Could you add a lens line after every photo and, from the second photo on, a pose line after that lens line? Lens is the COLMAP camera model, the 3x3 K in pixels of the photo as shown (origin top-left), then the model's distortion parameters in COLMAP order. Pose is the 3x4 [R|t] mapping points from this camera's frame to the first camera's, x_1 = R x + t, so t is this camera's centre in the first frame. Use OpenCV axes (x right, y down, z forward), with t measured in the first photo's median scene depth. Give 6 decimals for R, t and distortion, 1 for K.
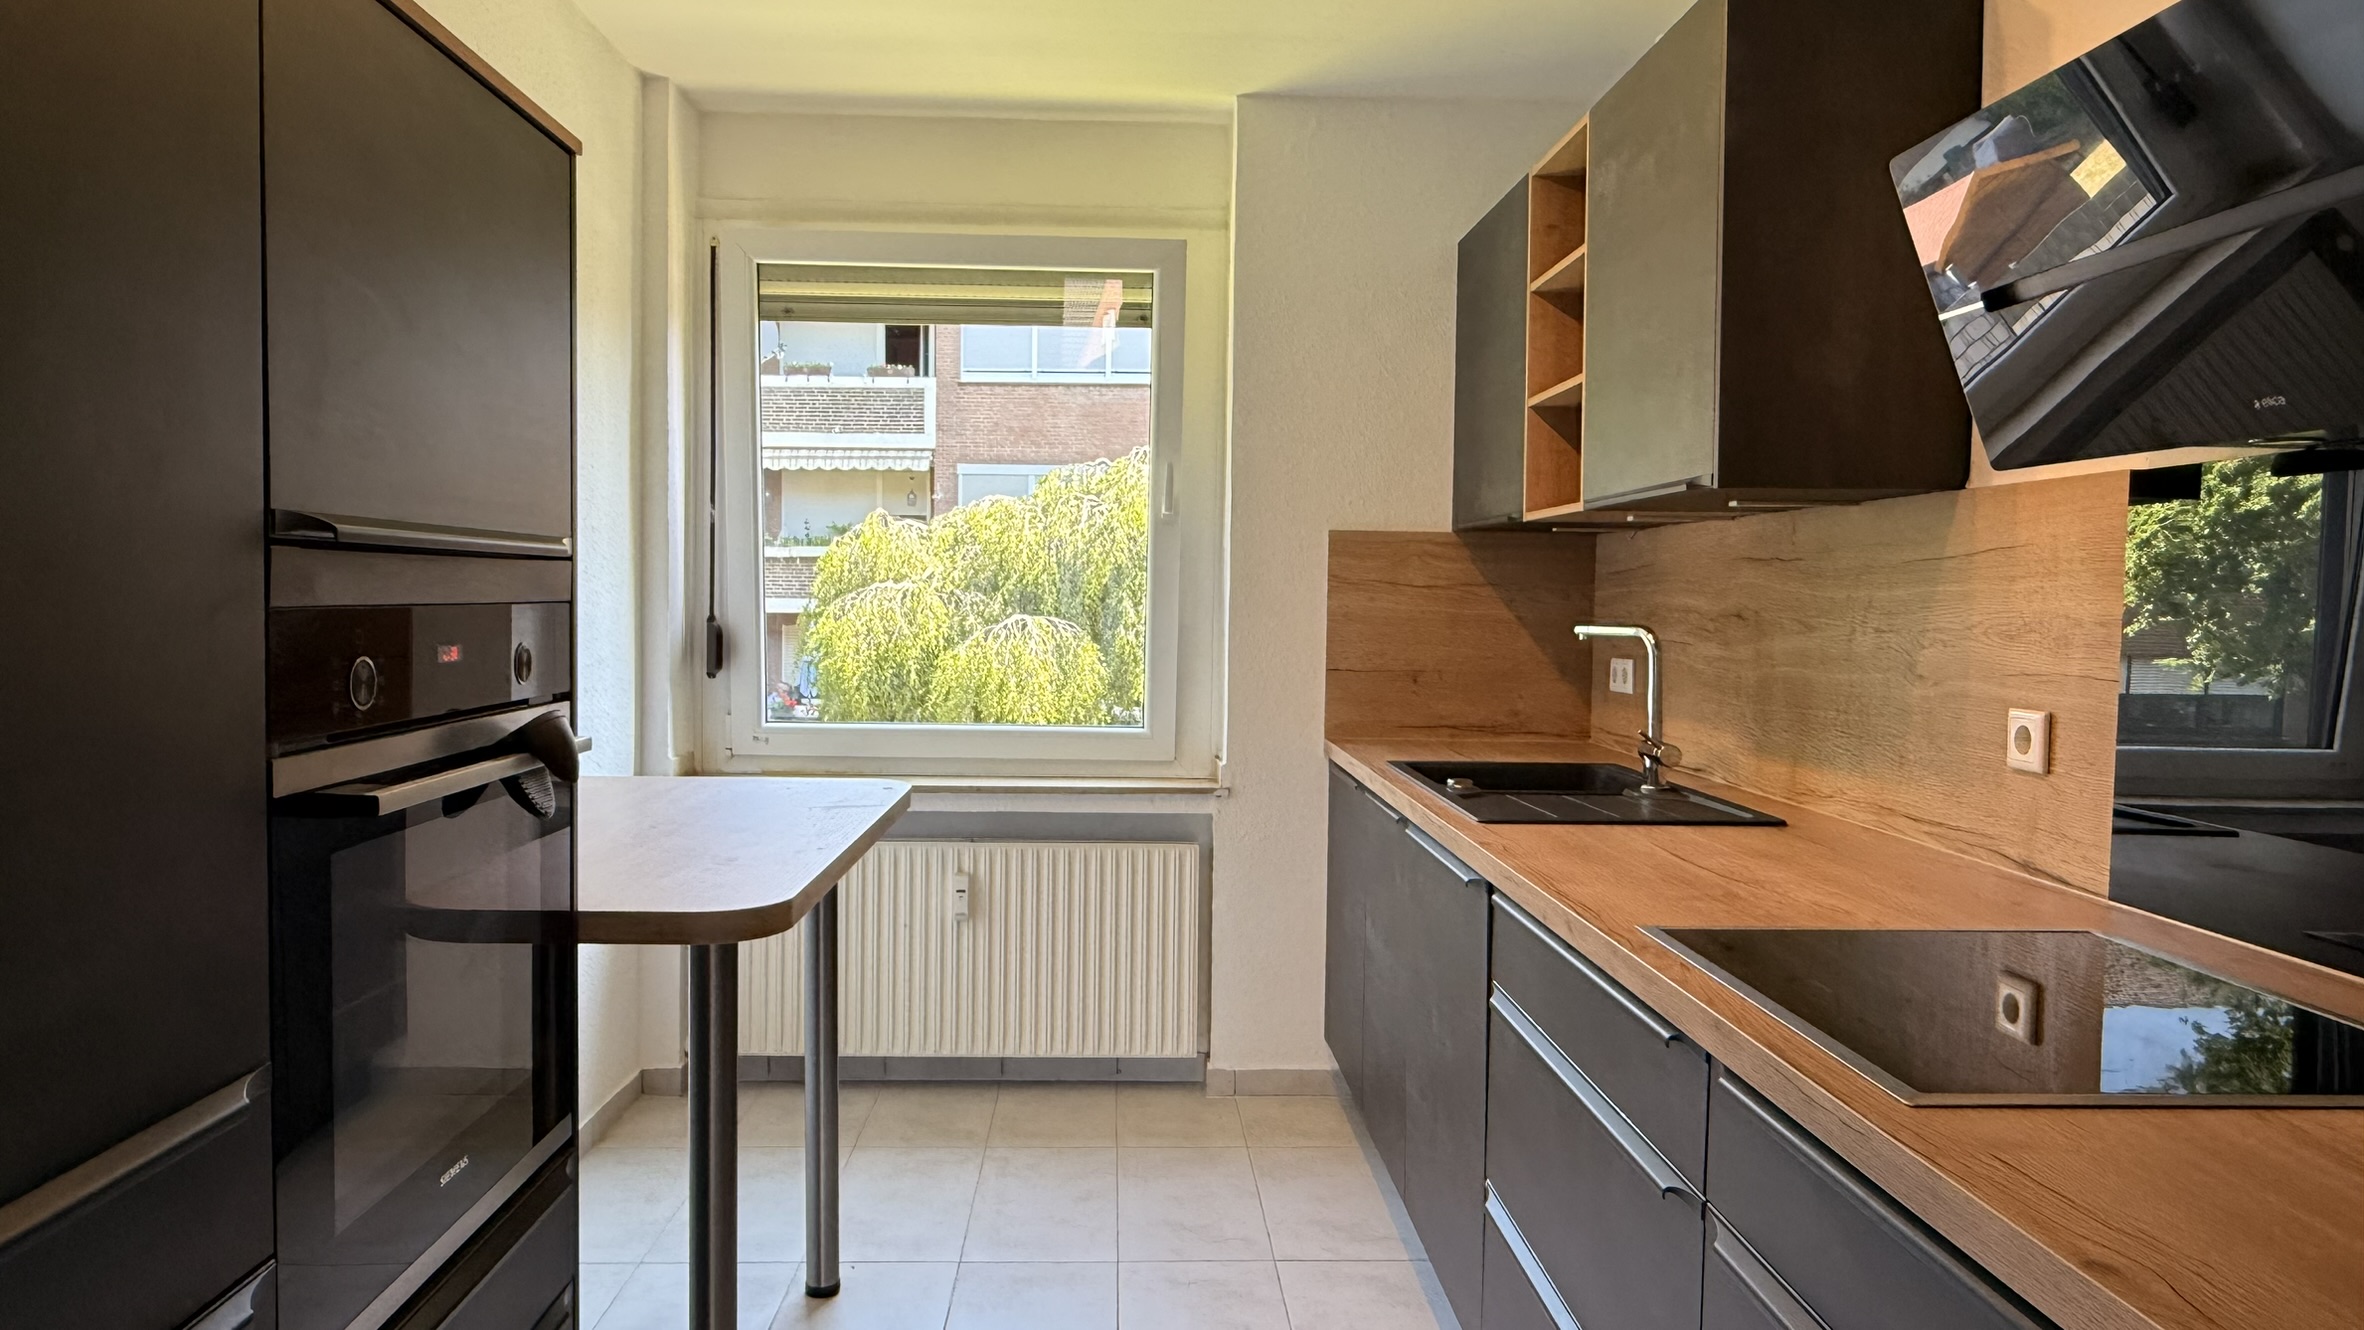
lens RADIAL K [[1530.0, 0, 1177.6], [0, 1530.0, 669.8], [0, 0, 1]] dist [0.000038, 0.000019]
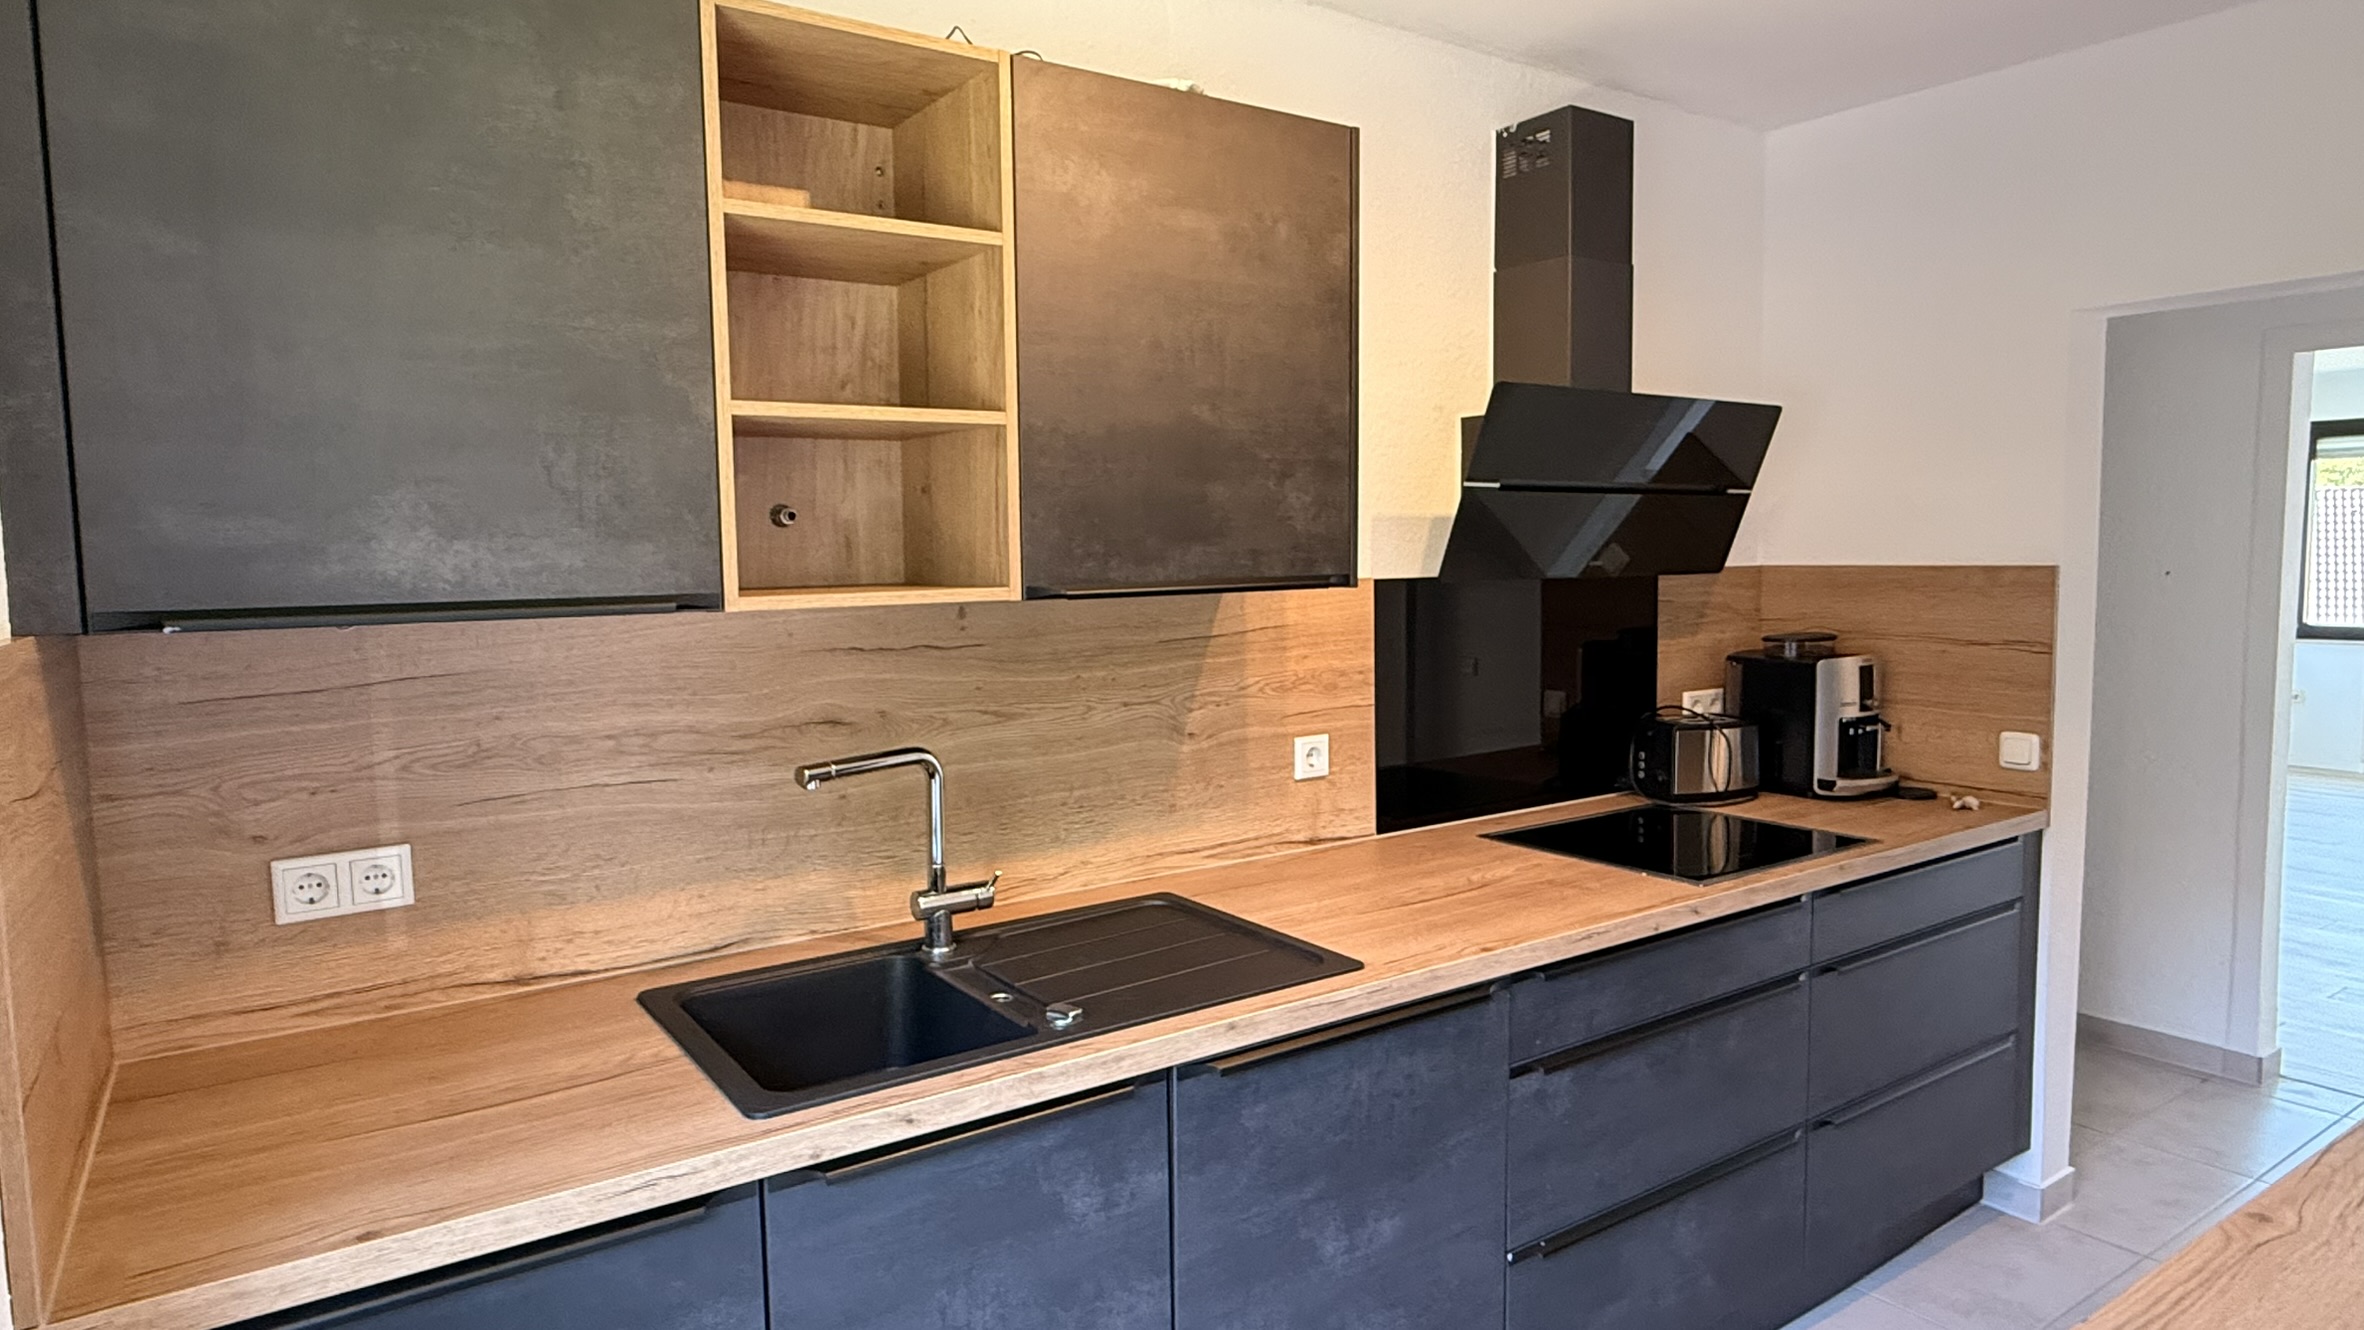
lens RADIAL K [[1357.6, 0, 1182.0], [0, 1357.6, 665.0], [0, 0, 1]] dist [-0.001020, 0.000466]
pose [[-0.540673, -0.073979, 0.837974, -0.170691], [0.050566, 0.991466, 0.120156, -0.075340], [-0.839712, 0.107338, -0.532318, 0.658921]]
